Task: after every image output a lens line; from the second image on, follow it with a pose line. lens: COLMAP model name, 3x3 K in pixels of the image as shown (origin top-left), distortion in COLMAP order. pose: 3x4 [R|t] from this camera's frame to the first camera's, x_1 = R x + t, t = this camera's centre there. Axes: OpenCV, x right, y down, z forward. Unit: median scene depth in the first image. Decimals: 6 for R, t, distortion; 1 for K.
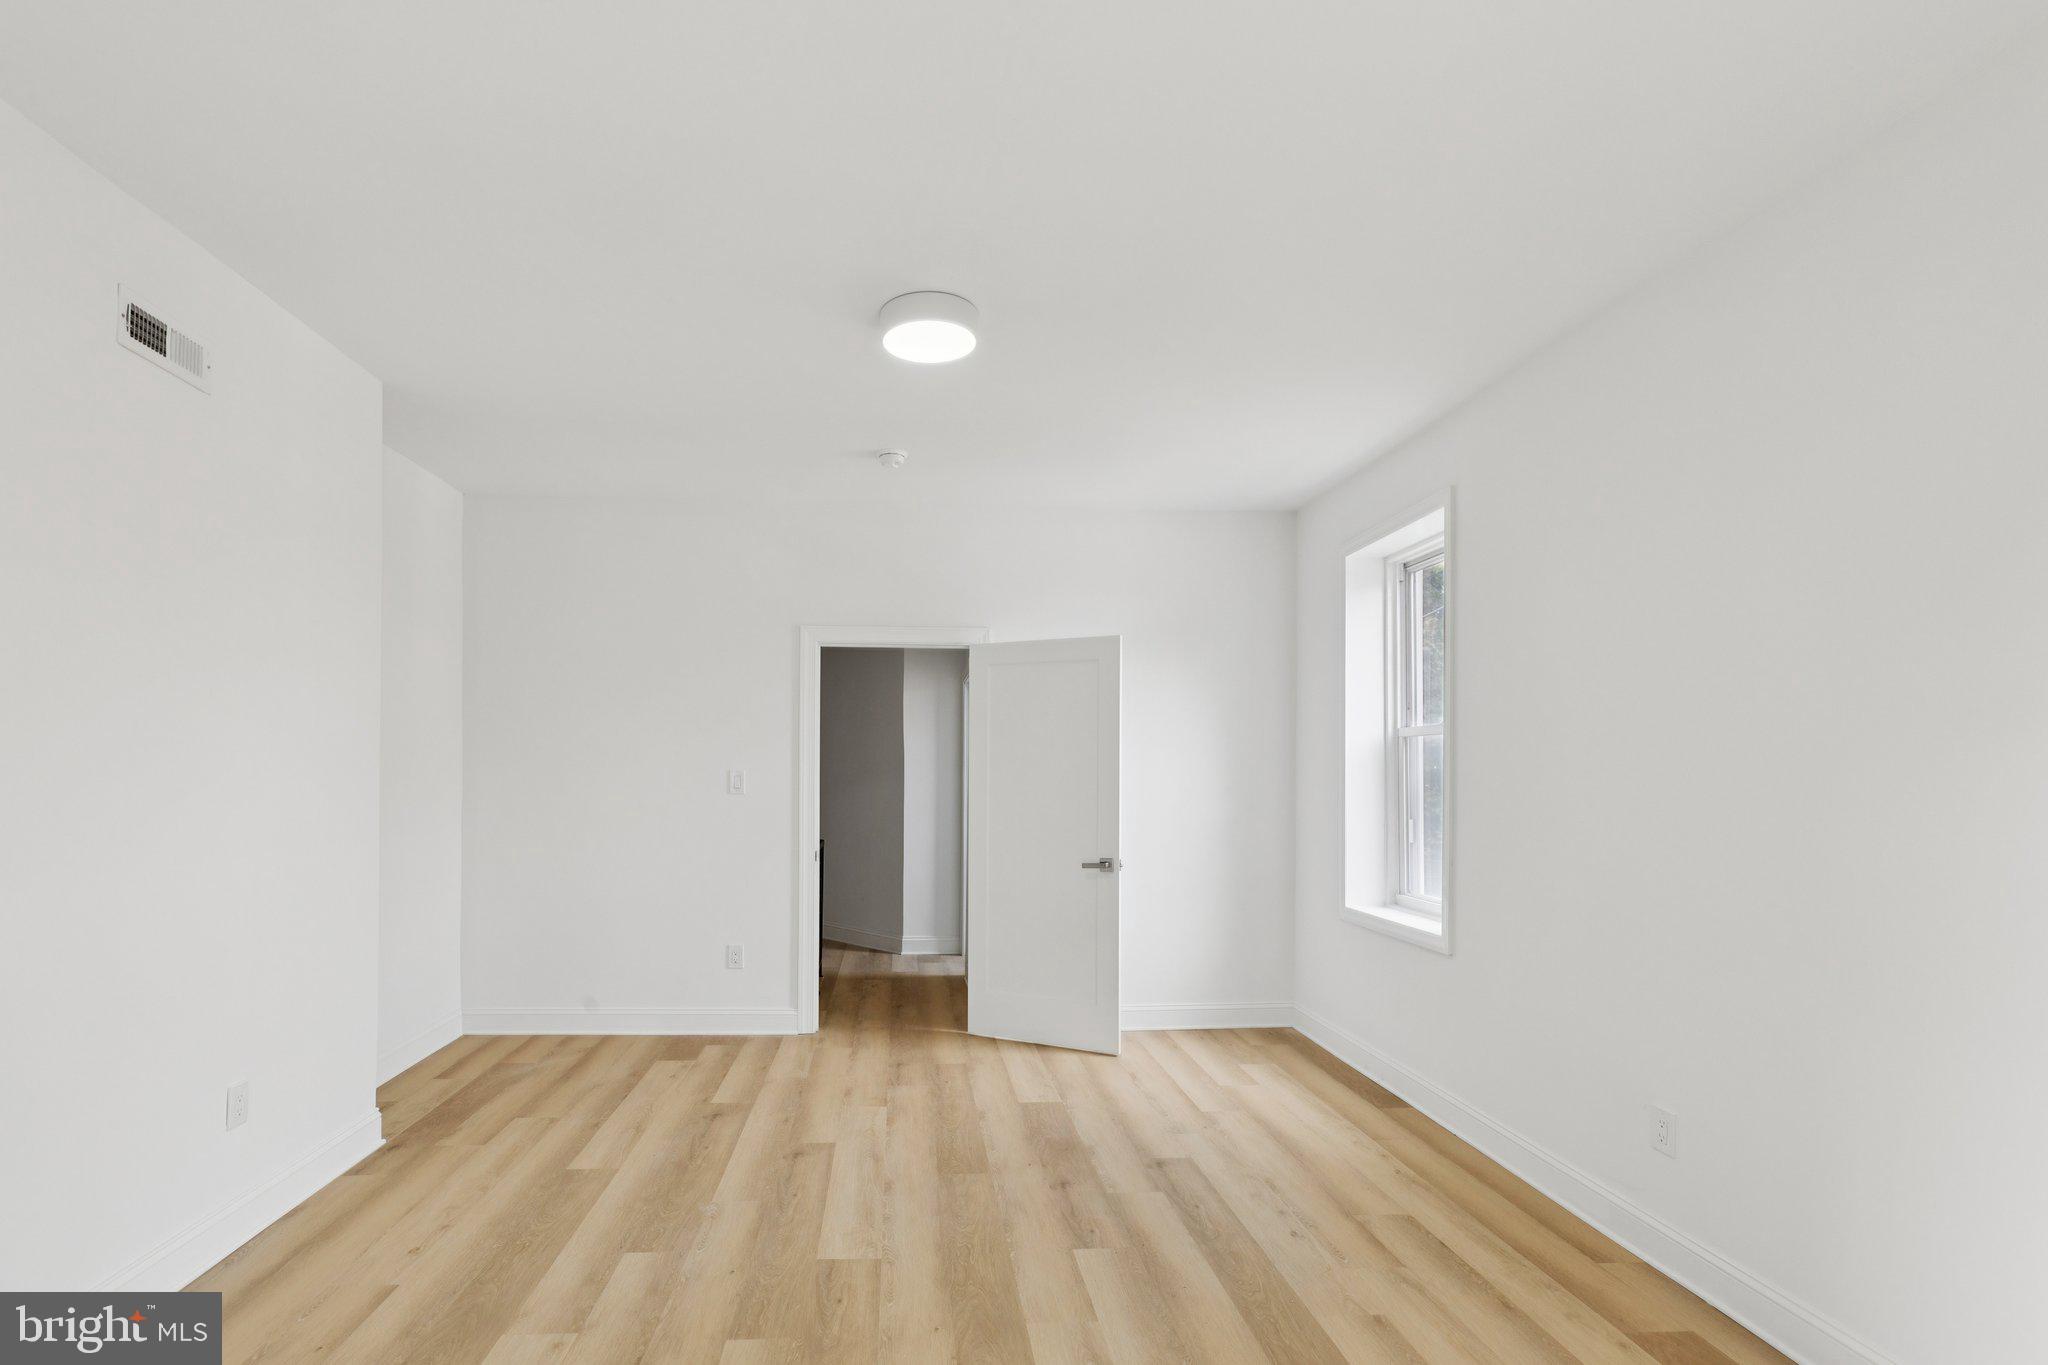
lens RADIAL K [[934.0, 0, 1018.2], [0, 934.0, 795.1], [0, 0, 1]] dist [0.015699, -0.000065]
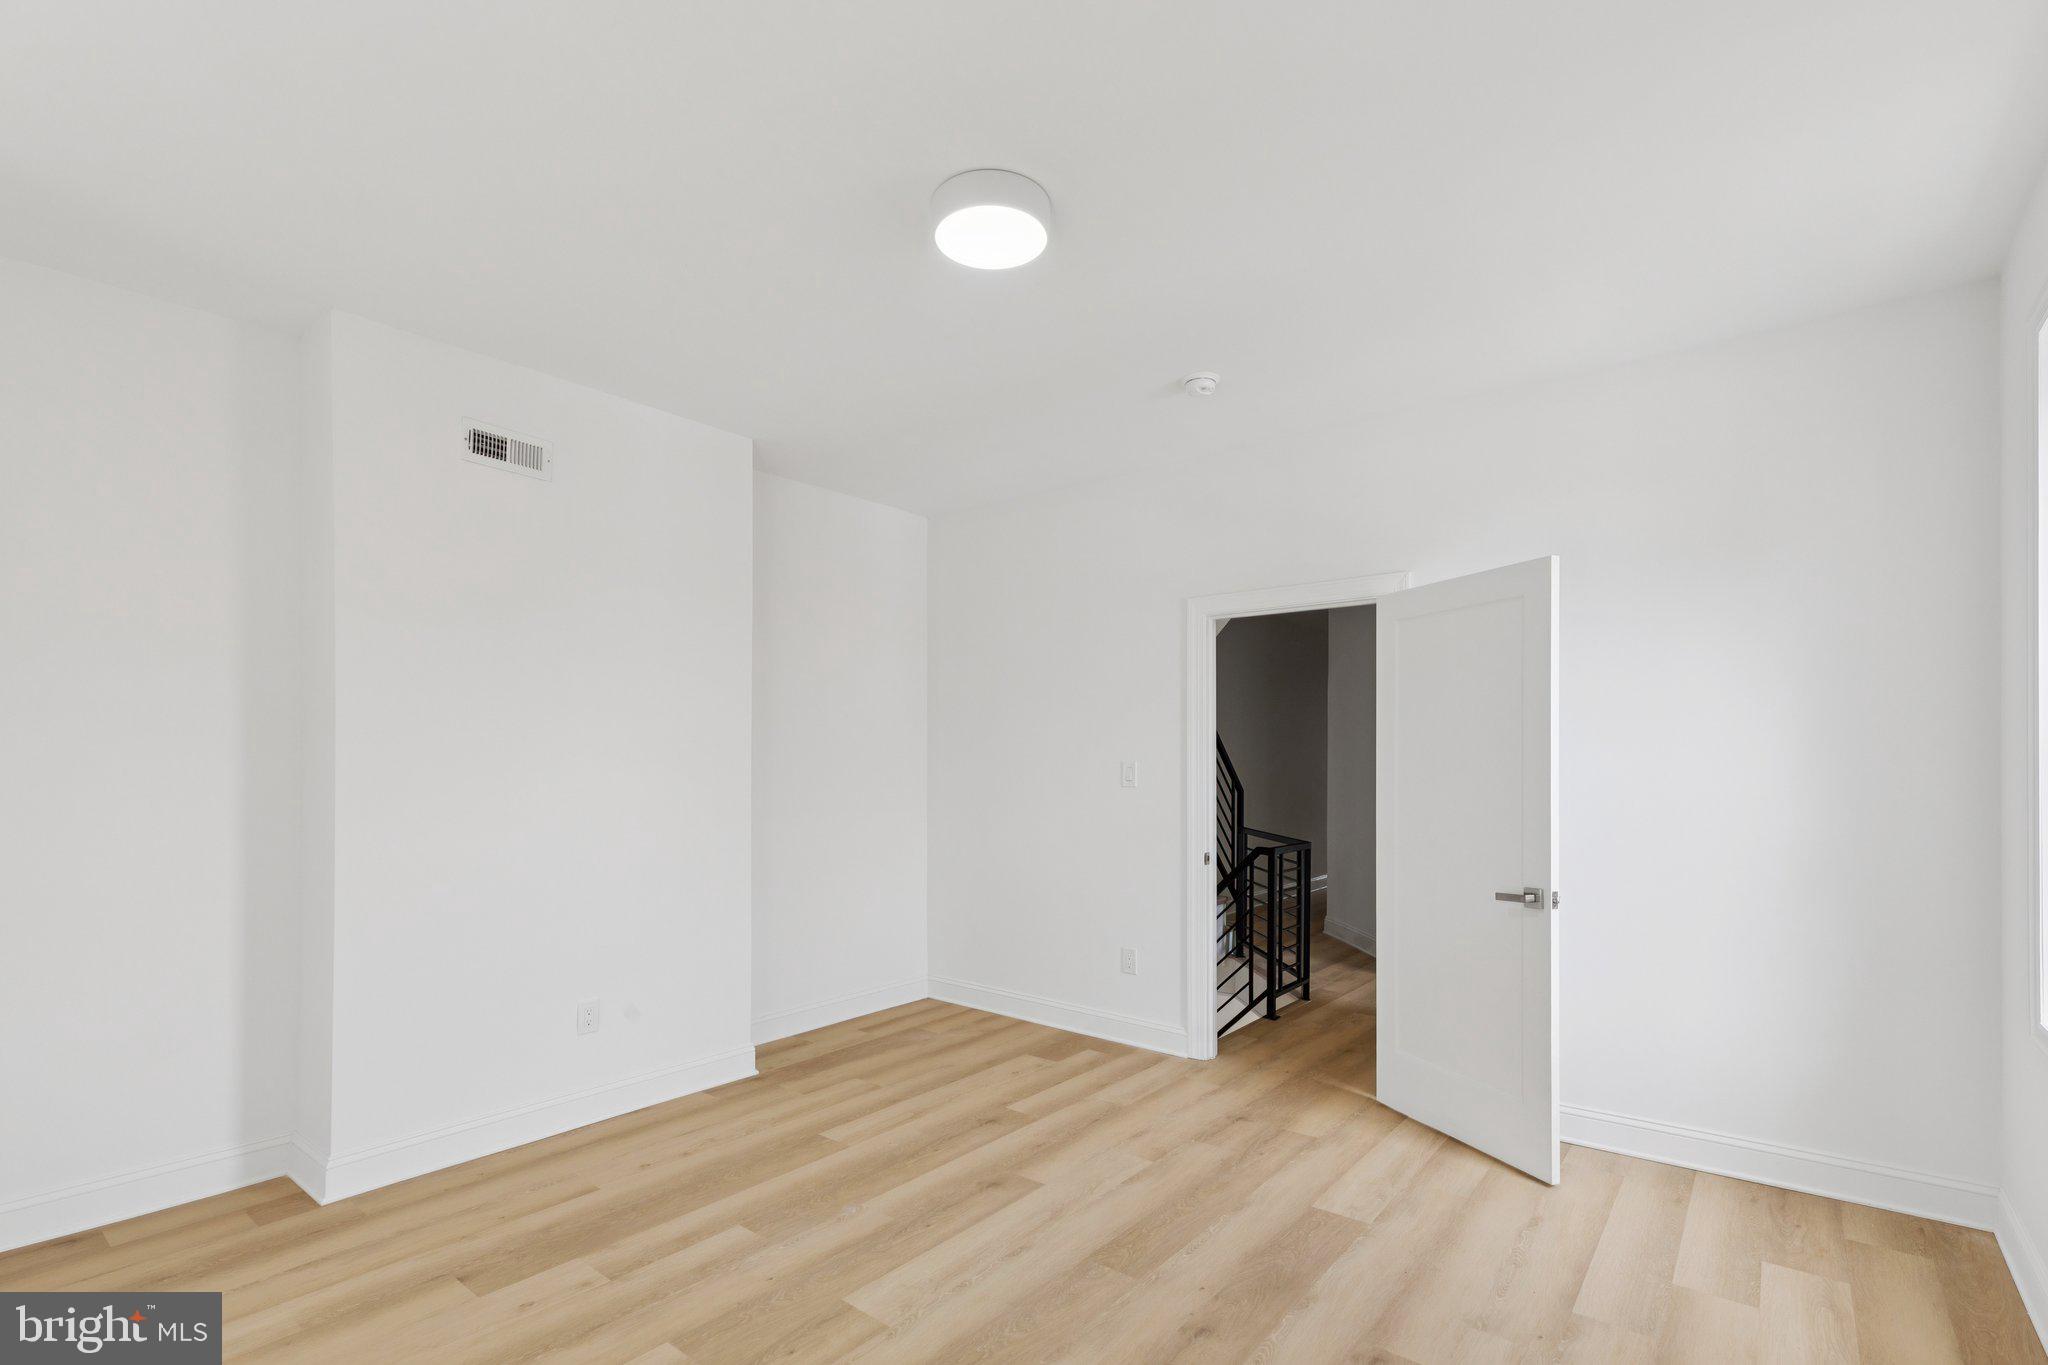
lens RADIAL K [[980.7, 0, 1083.1], [0, 980.7, 776.6], [0, 0, 1]] dist [0.007239, 0.000295]
pose [[0.735699, 0.006896, -0.677273, 0.389797], [-0.015107, 0.999866, -0.006230, -0.004558], [0.677140, 0.014815, 0.735705, 0.296567]]
